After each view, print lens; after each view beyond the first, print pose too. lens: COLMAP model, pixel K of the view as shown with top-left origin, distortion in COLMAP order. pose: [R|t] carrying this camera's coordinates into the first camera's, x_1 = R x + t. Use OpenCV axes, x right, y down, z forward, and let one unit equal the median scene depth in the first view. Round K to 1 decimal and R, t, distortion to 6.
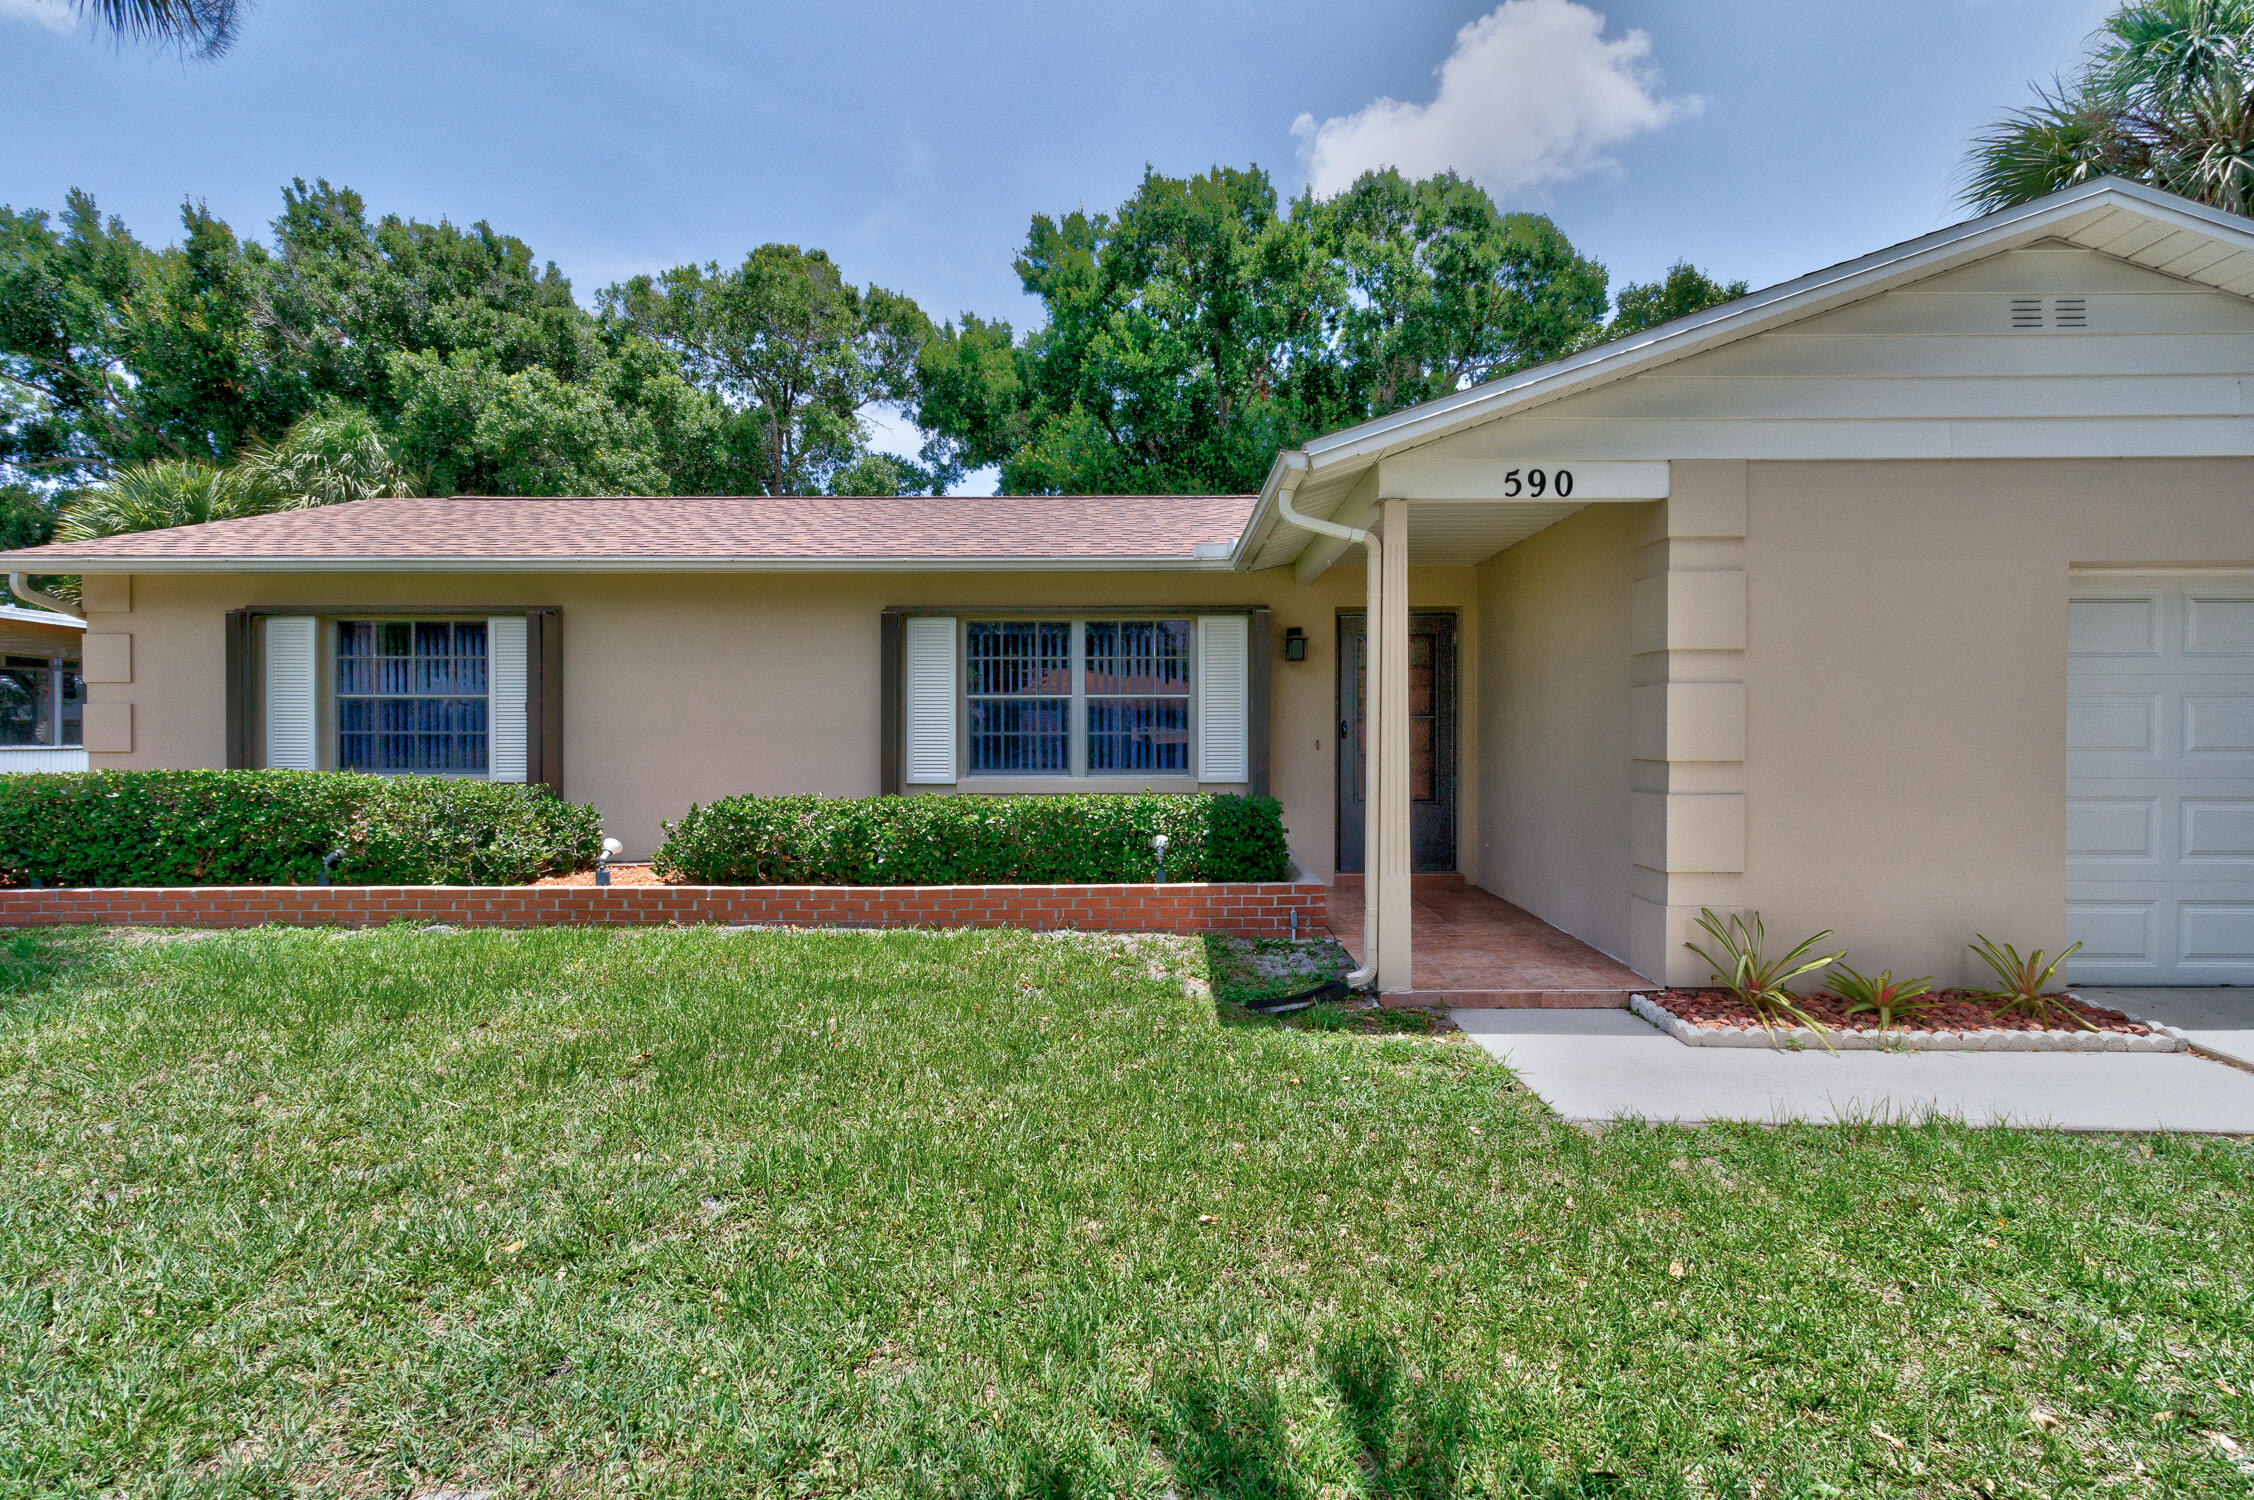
lens RADIAL K [[1068.5, 0, 1113.8], [0, 1068.5, 741.2], [0, 0, 1]] dist [0.002226, 0.001212]
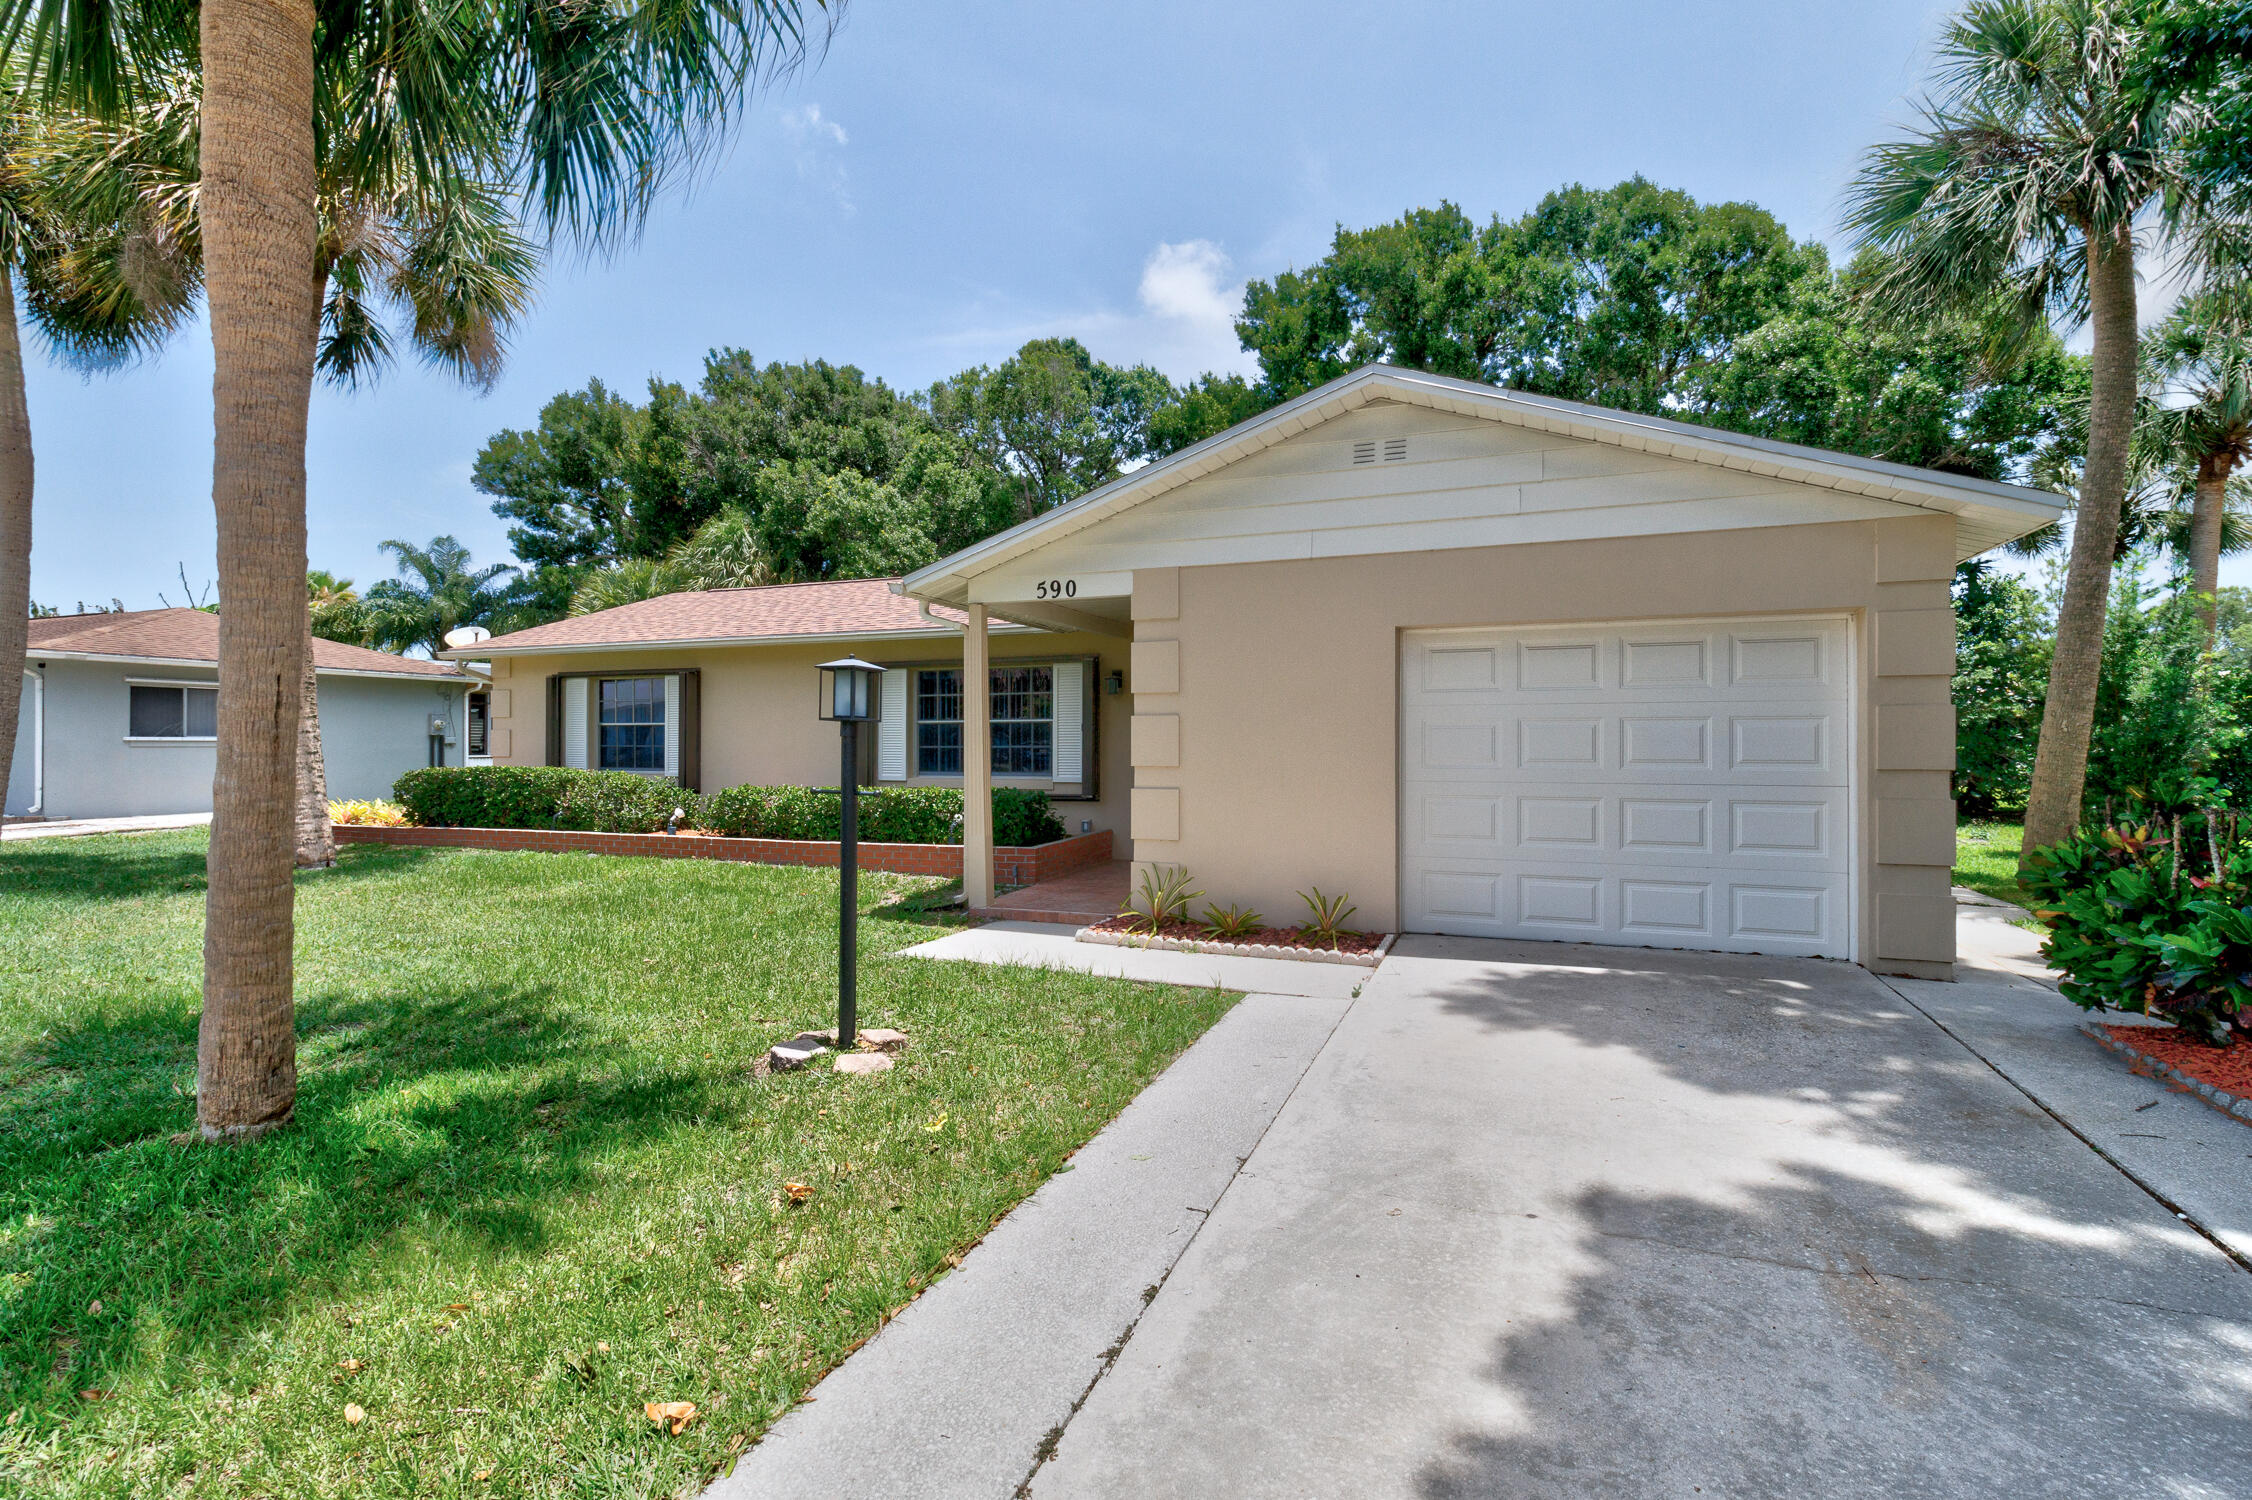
lens RADIAL K [[1067.6, 0, 1142.5], [0, 1067.6, 752.1], [0, 0, 1]] dist [0.002226, 0.001212]
pose [[0.933258, 0.001855, -0.359202, 0.271554], [-0.000586, 0.999993, 0.003643, -0.001807], [0.359206, -0.003189, 0.933253, -0.106636]]
